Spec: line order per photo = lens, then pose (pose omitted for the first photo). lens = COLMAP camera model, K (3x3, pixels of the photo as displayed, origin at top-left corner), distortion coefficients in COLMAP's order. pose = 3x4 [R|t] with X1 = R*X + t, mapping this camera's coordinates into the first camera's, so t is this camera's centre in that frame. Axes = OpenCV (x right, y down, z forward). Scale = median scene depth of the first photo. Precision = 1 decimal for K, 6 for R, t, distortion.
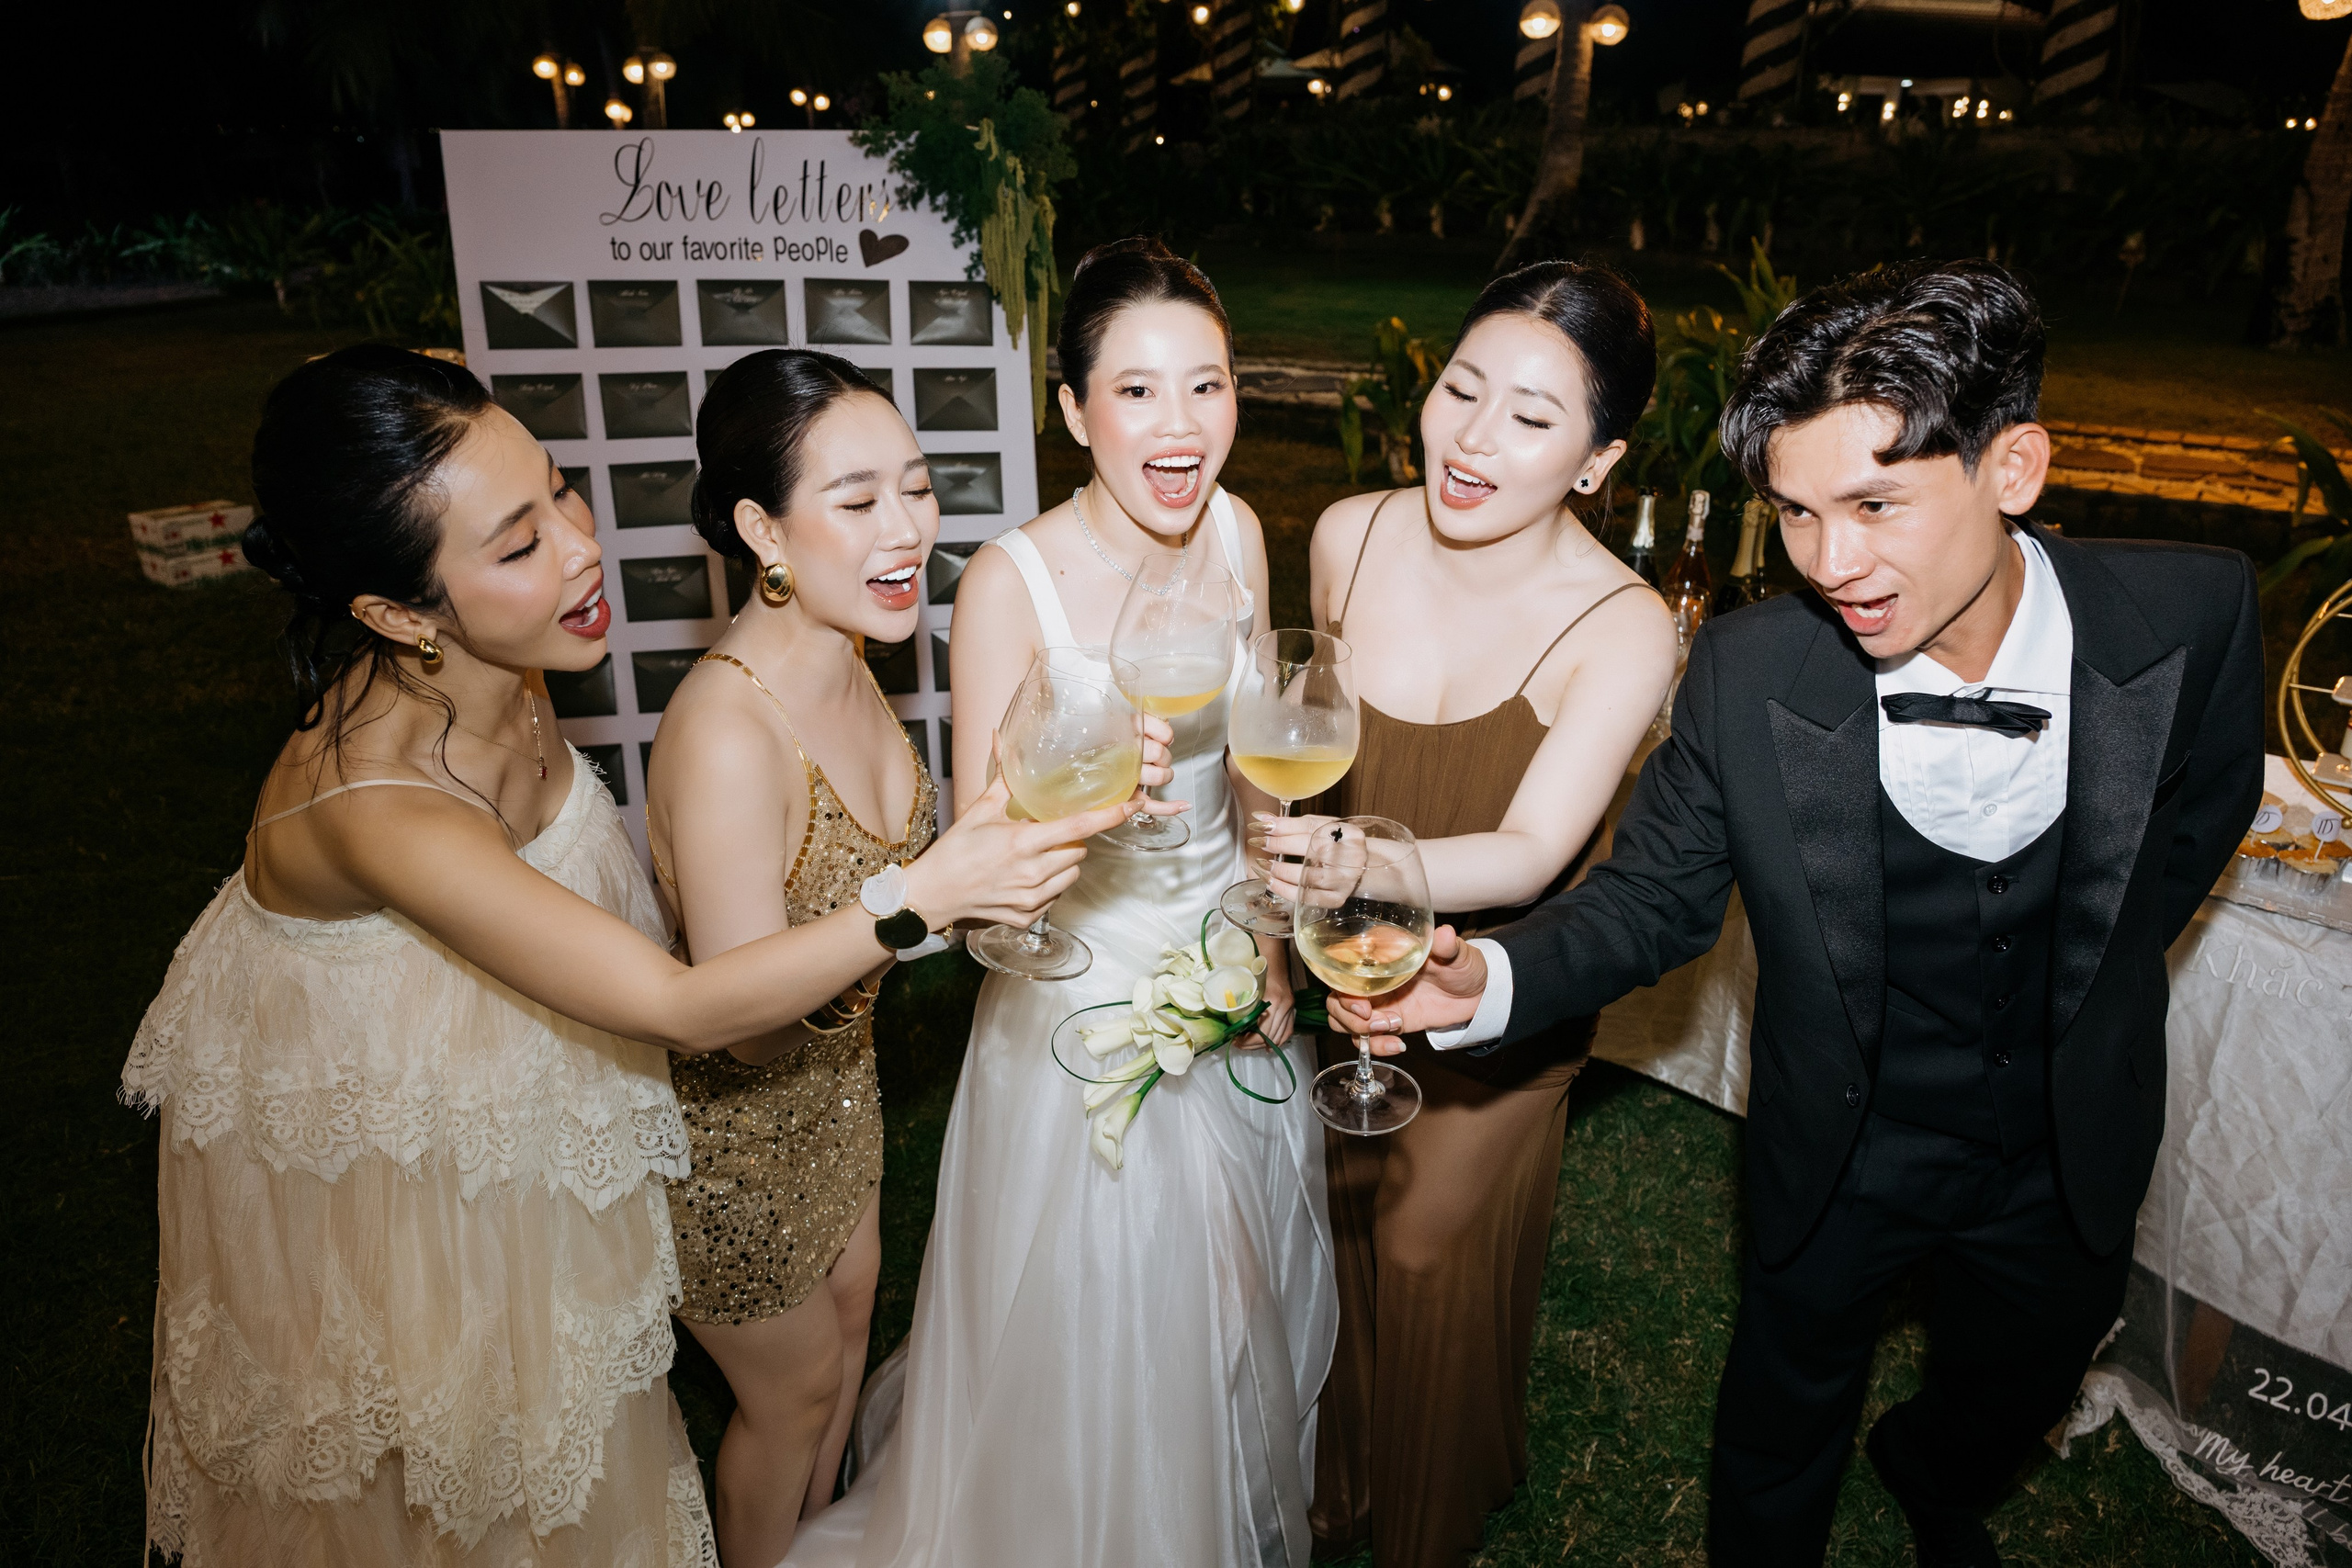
lens RADIAL K [[1577.1, 0, 1189.7], [0, 1577.1, 771.1], [0, 0, 1]] dist [-0.003240, 0.012331]
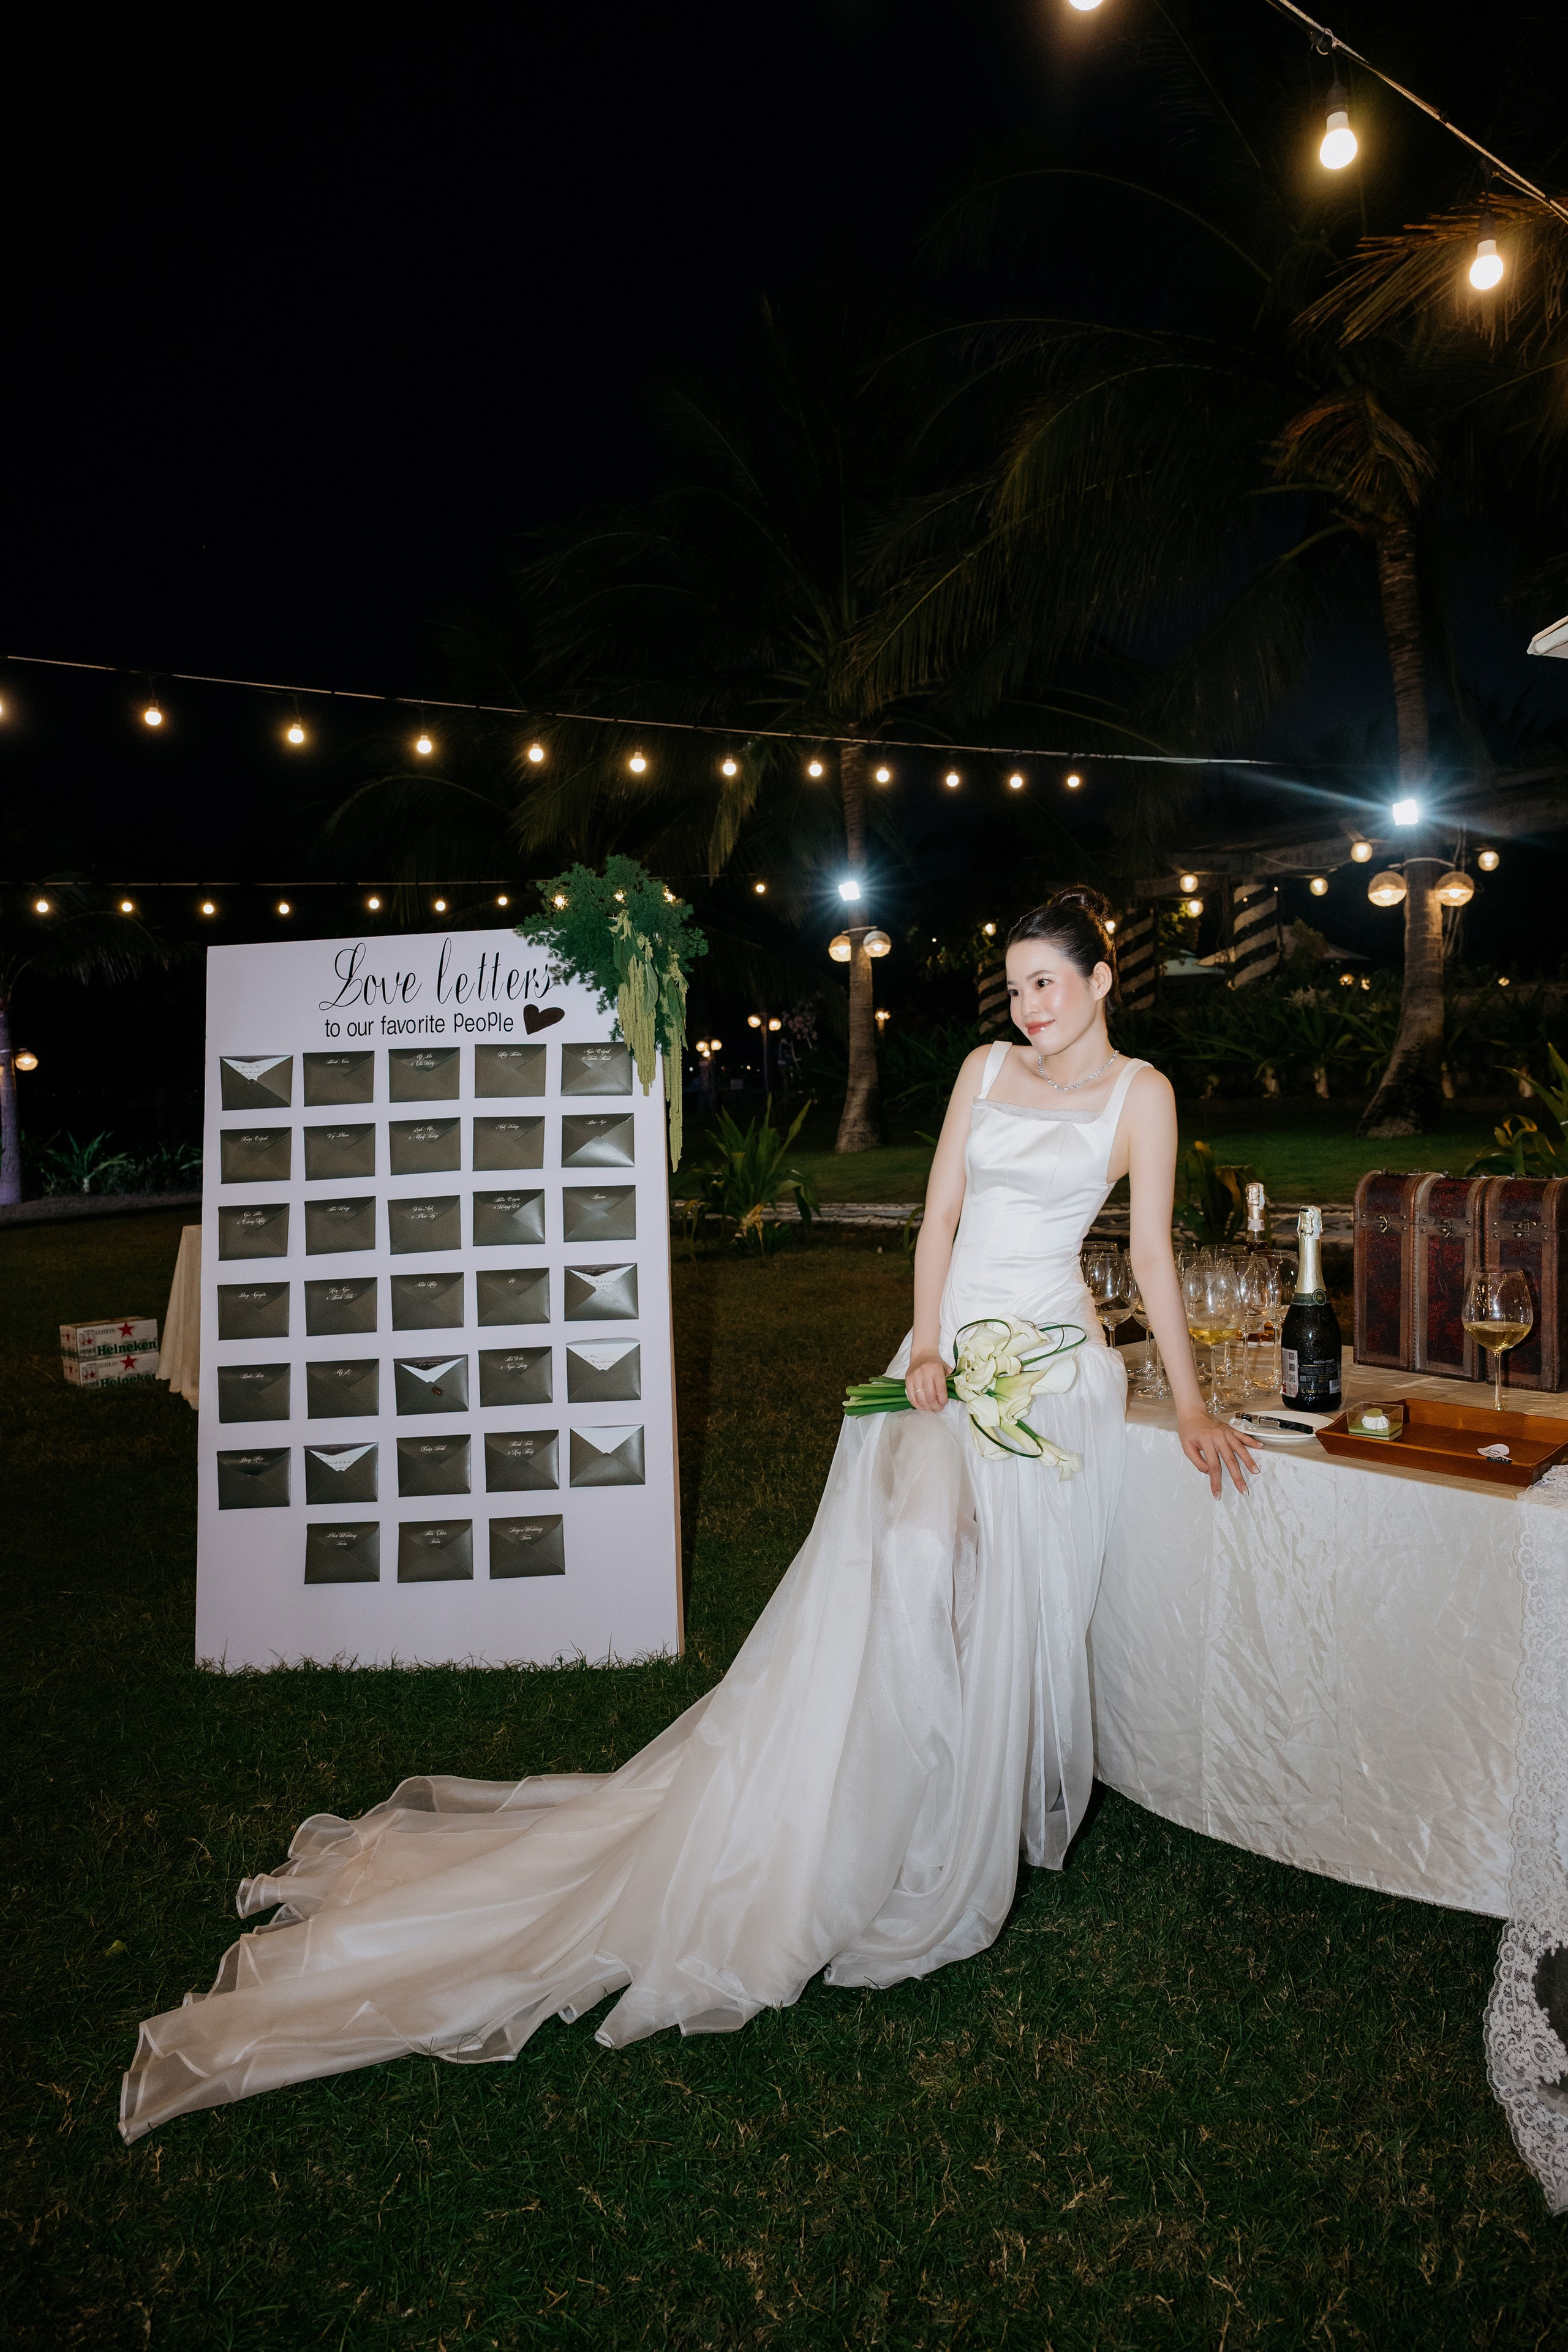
lens RADIAL K [[1577.2, 0, 796.6], [0, 1577.2, 1157.1], [0, 0, 1]] dist [-0.003240, 0.012331]
pose [[0.974717, -0.038120, -0.220166, 0.244076], [-0.033165, 0.949744, -0.311267, 0.125647], [0.220967, 0.310699, 0.924467, -0.013144]]
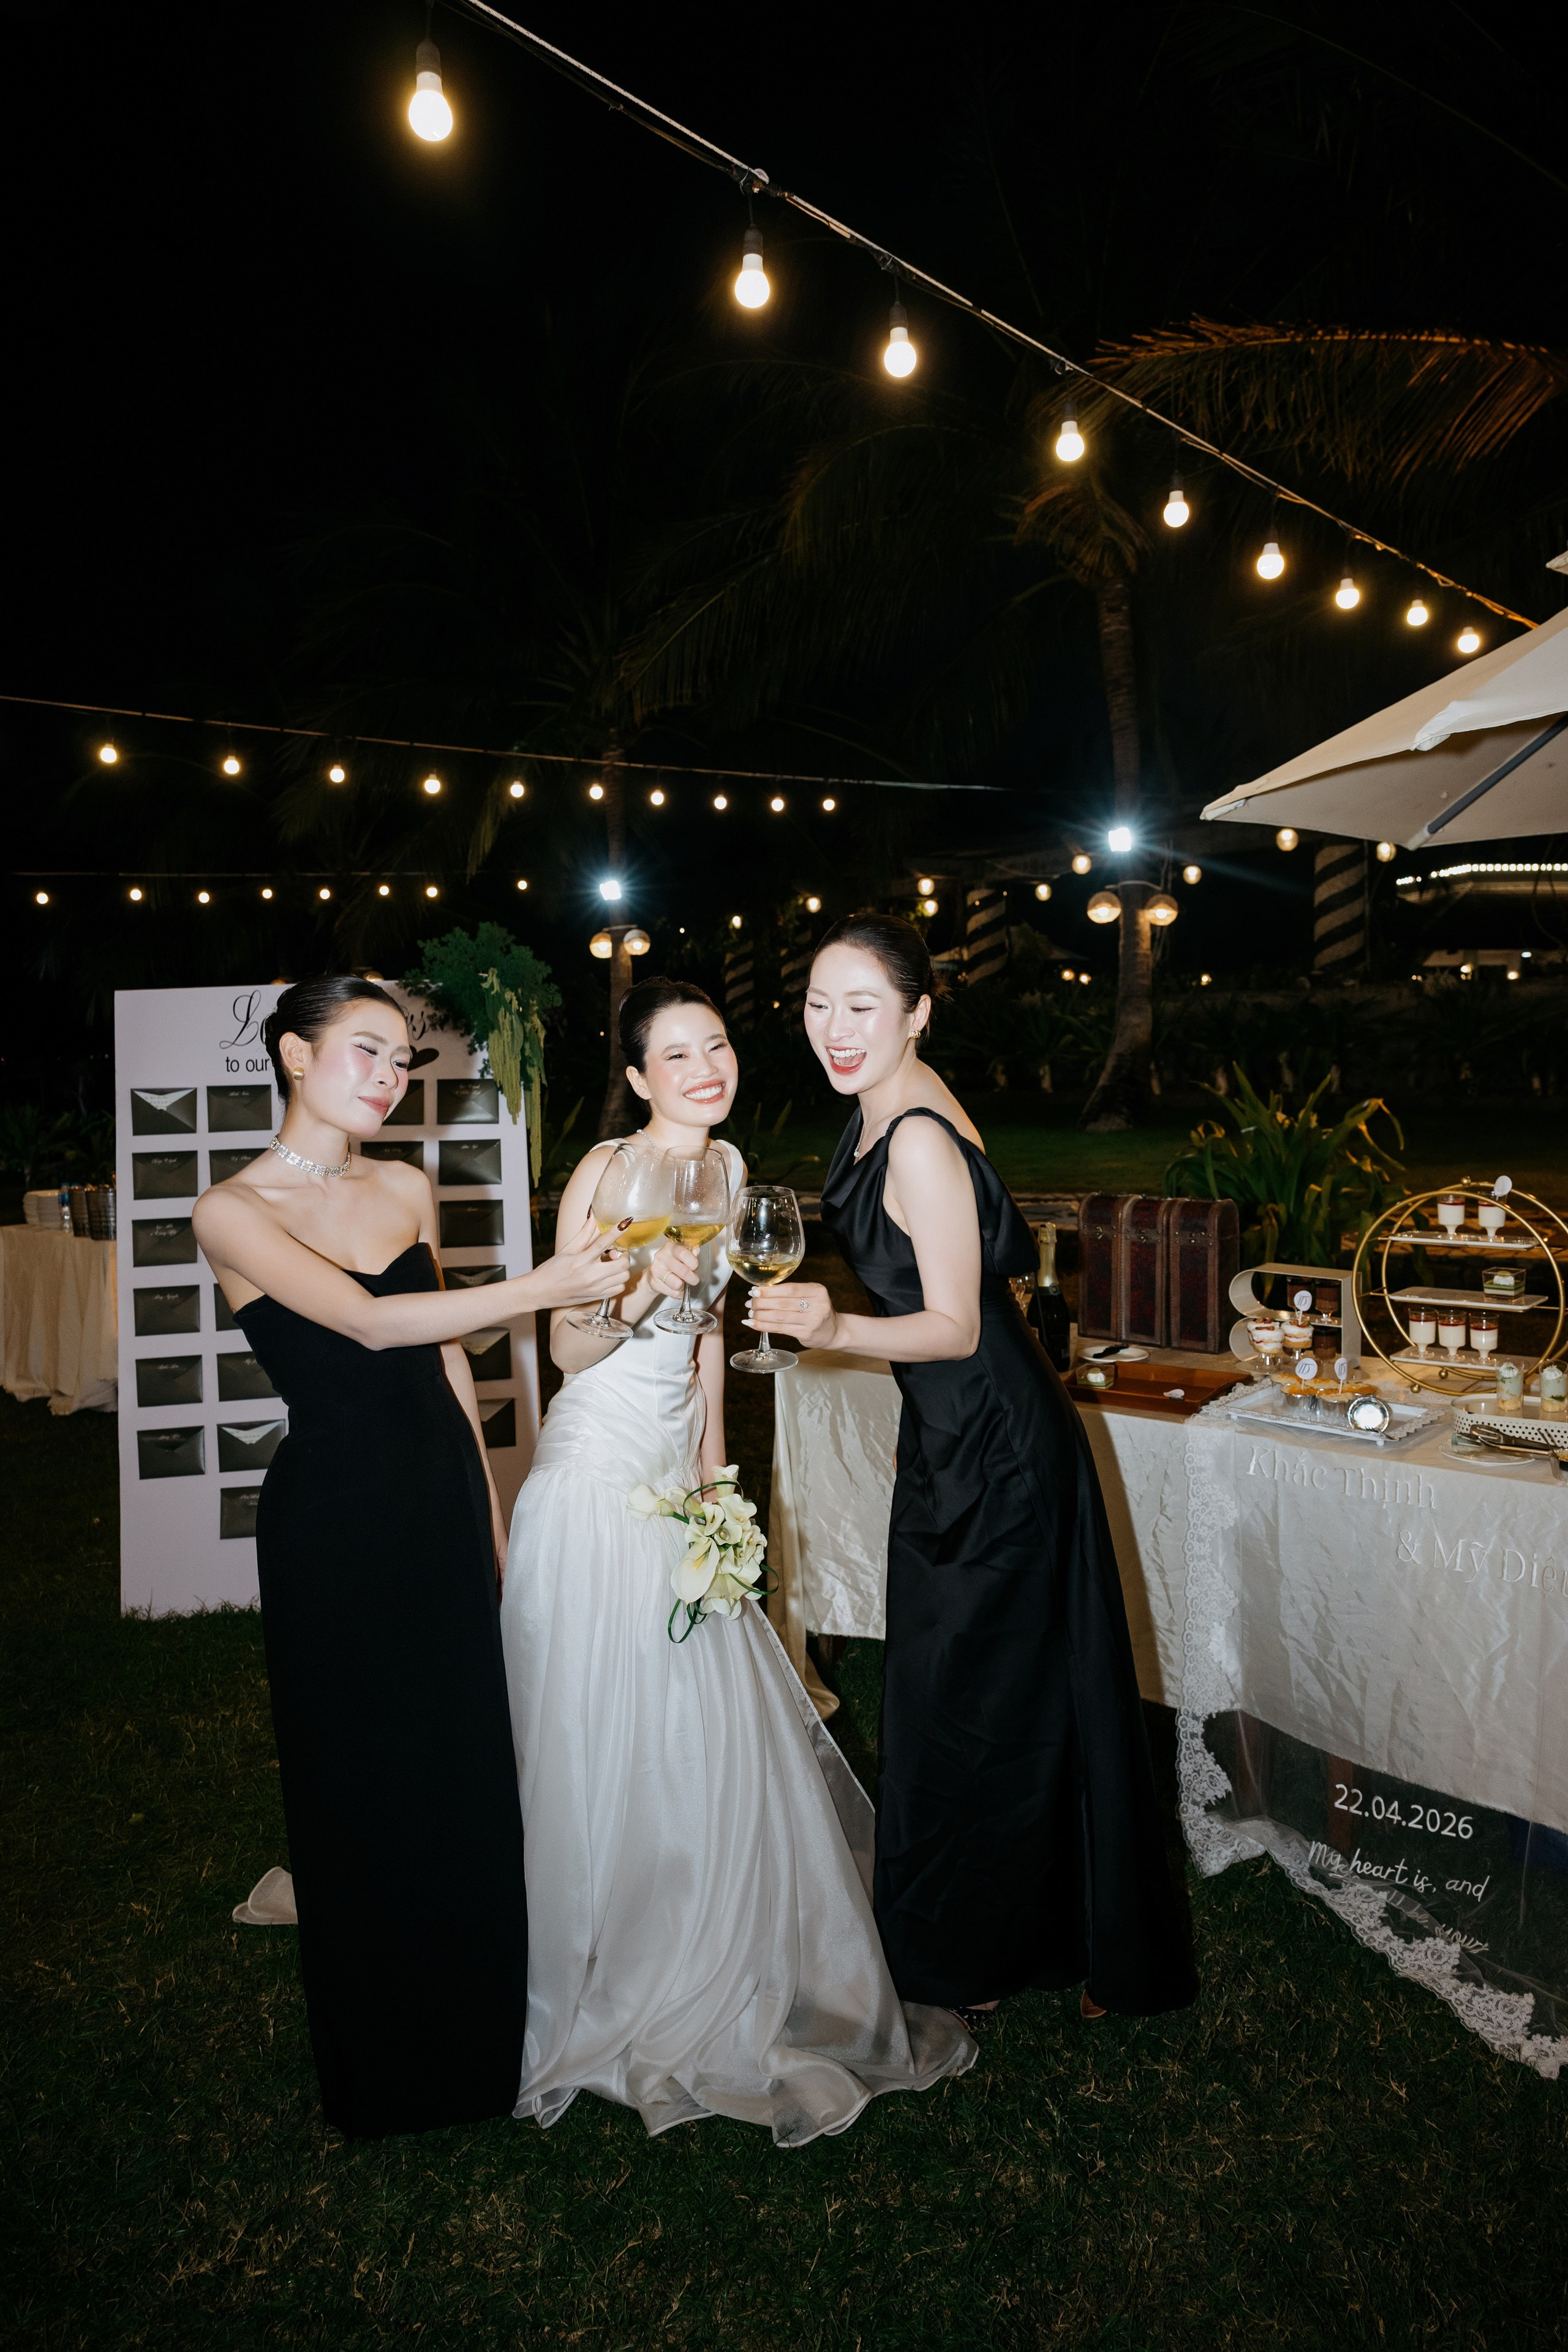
lens RADIAL K [[1577.2, 0, 804.8], [0, 1577.2, 1171.2], [0, 0, 1]] dist [-0.003240, 0.012331]
pose [[0.998008, -0.036487, -0.051463, 0.209777], [0.019929, 0.956342, -0.291571, 0.173482], [0.059855, 0.289964, 0.955164, -0.273633]]
